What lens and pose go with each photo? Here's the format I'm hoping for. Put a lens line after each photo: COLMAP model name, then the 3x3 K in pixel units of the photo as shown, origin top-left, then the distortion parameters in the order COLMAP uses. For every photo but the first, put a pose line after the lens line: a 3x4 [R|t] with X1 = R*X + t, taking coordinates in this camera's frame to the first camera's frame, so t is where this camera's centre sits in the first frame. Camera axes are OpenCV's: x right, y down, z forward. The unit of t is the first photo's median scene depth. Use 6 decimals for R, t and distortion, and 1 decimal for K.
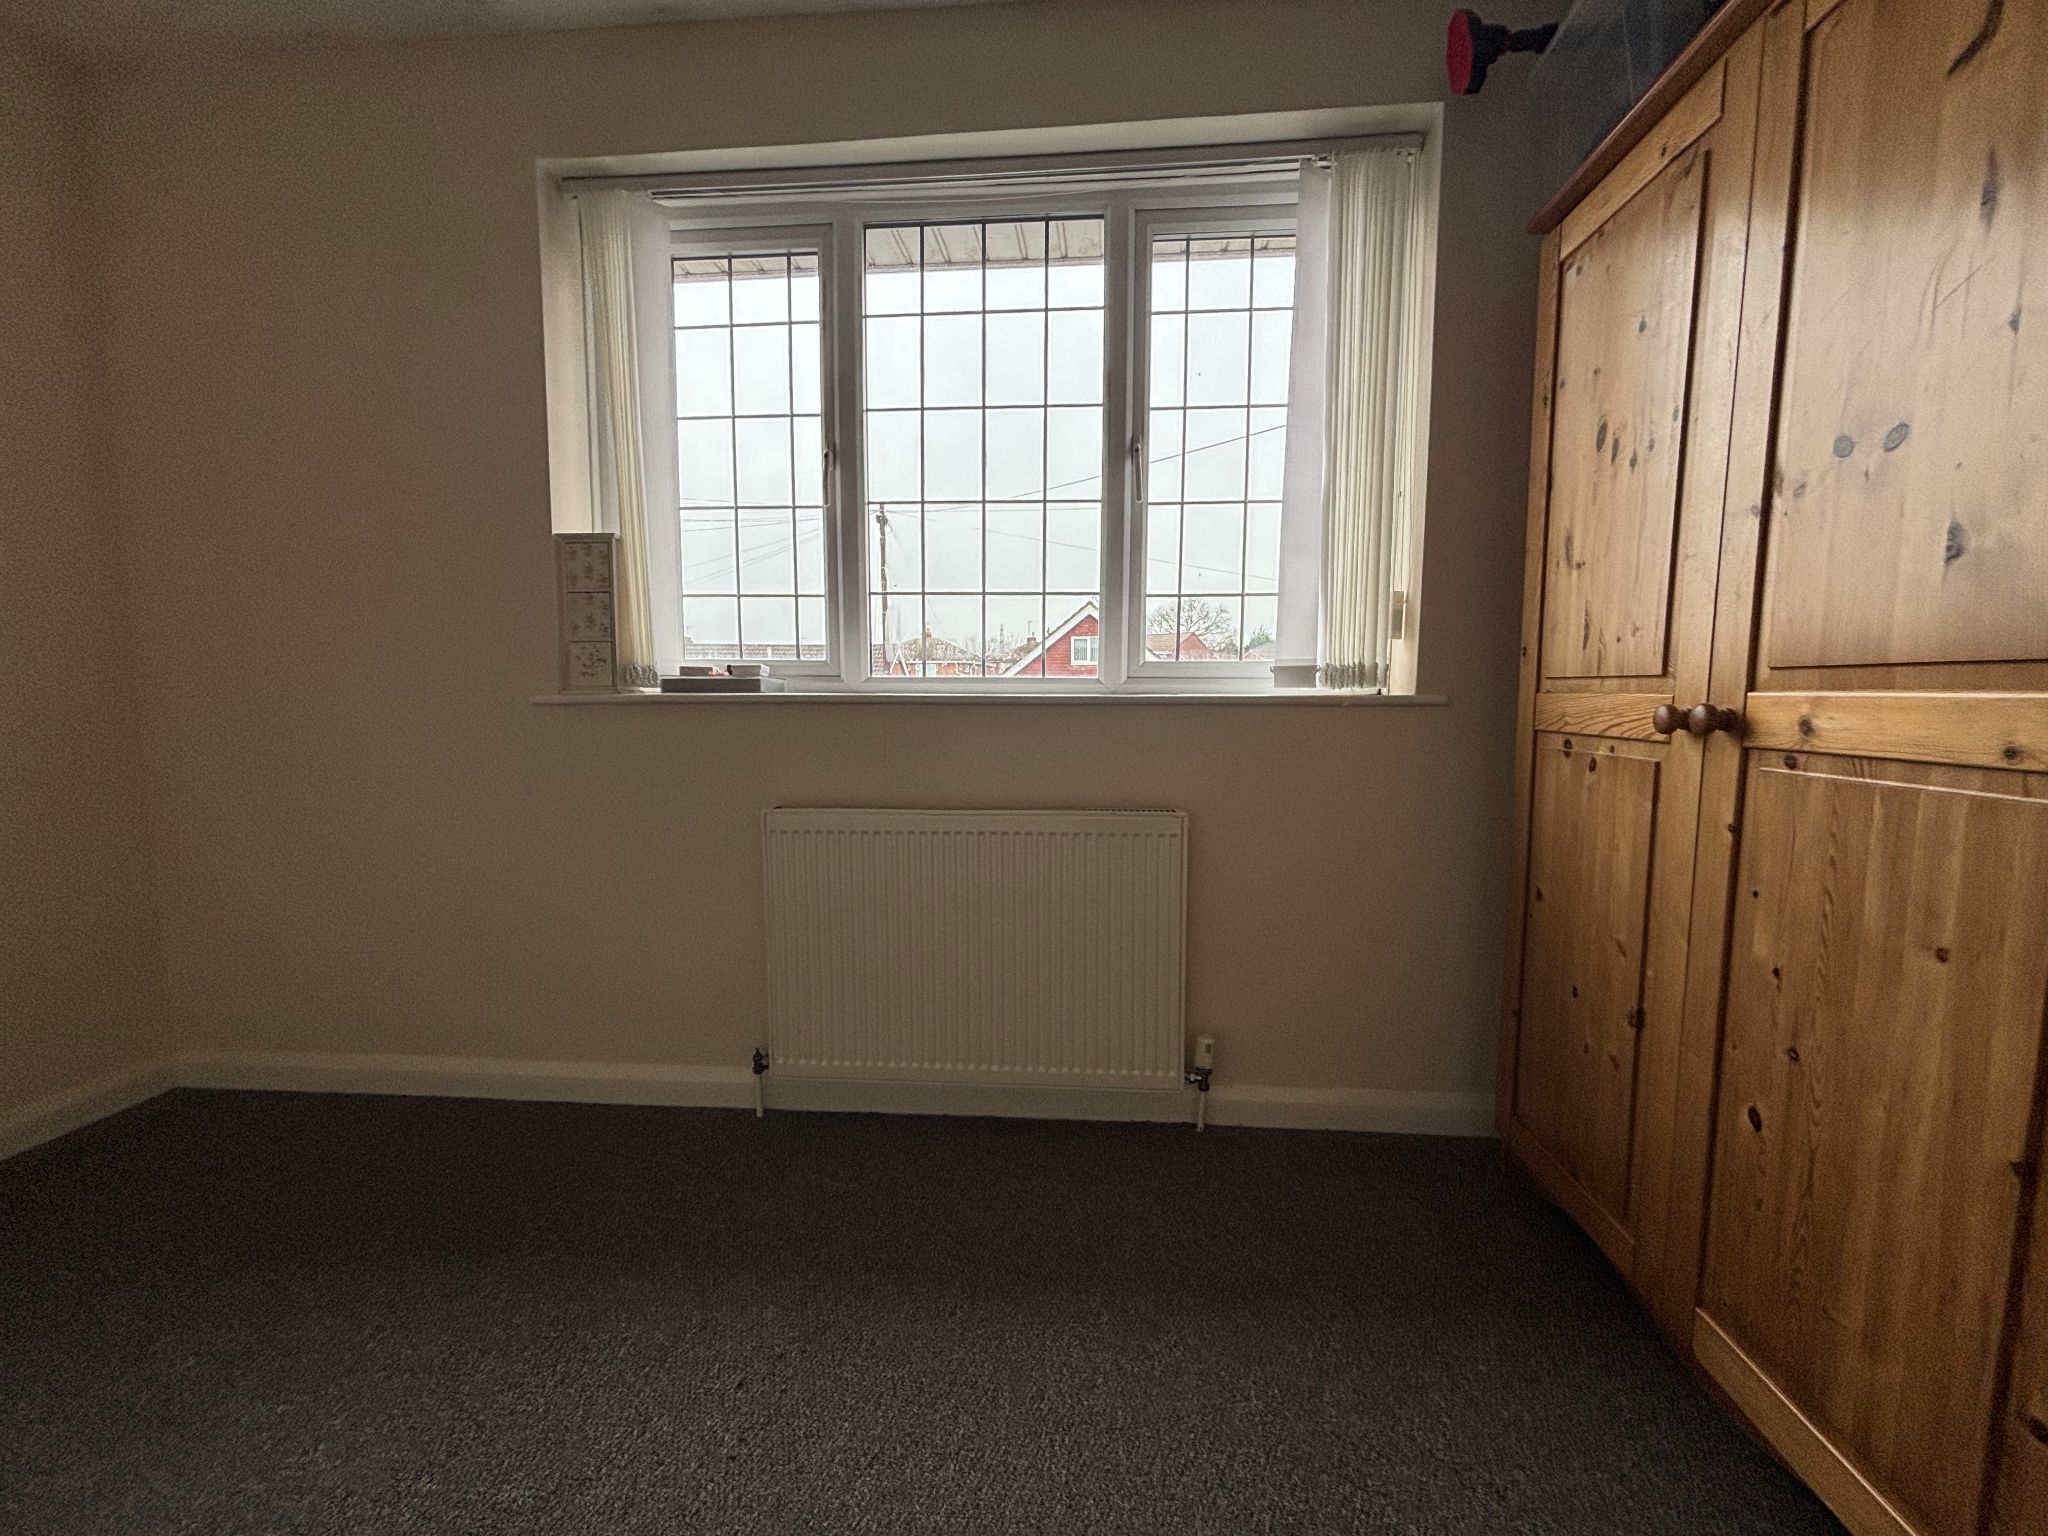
lens RADIAL K [[821.3, 0, 1026.9], [0, 821.3, 768.0], [0, 0, 1]] dist [0.000150, 0.000350]
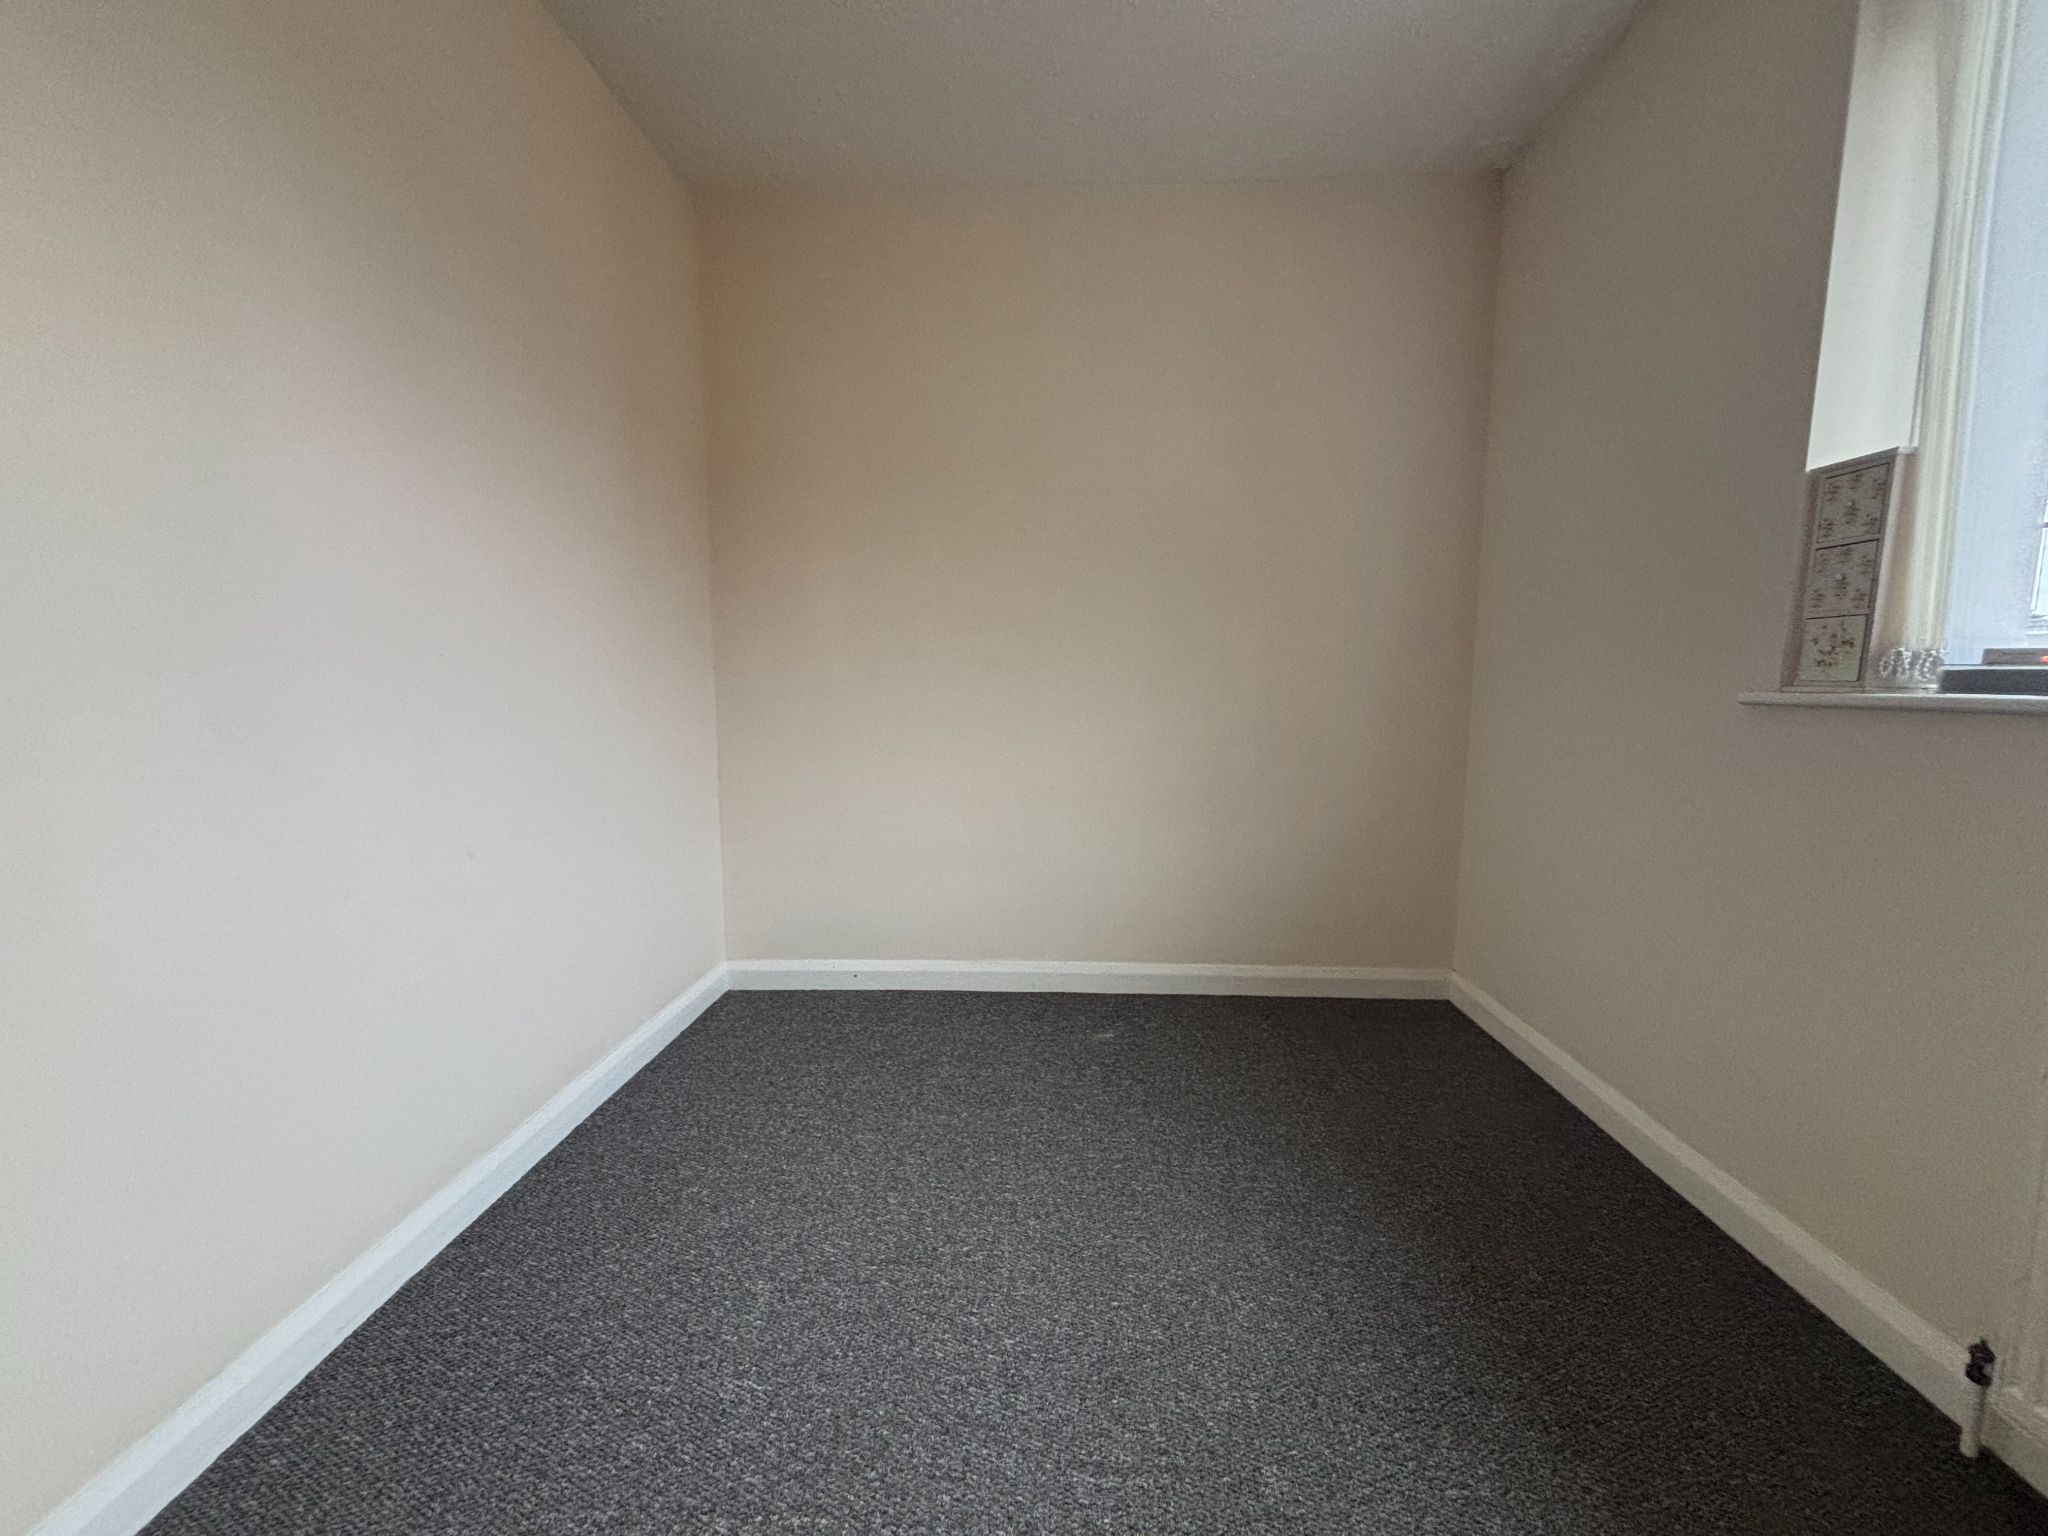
lens RADIAL K [[821.3, 0, 1025.3], [0, 821.3, 775.0], [0, 0, 1]] dist [0.000150, 0.000350]
pose [[0.058234, 0.122833, -0.990717, 0.135245], [-0.089349, 0.989060, 0.117375, -0.041412], [0.994297, 0.081684, 0.068572, 0.280577]]
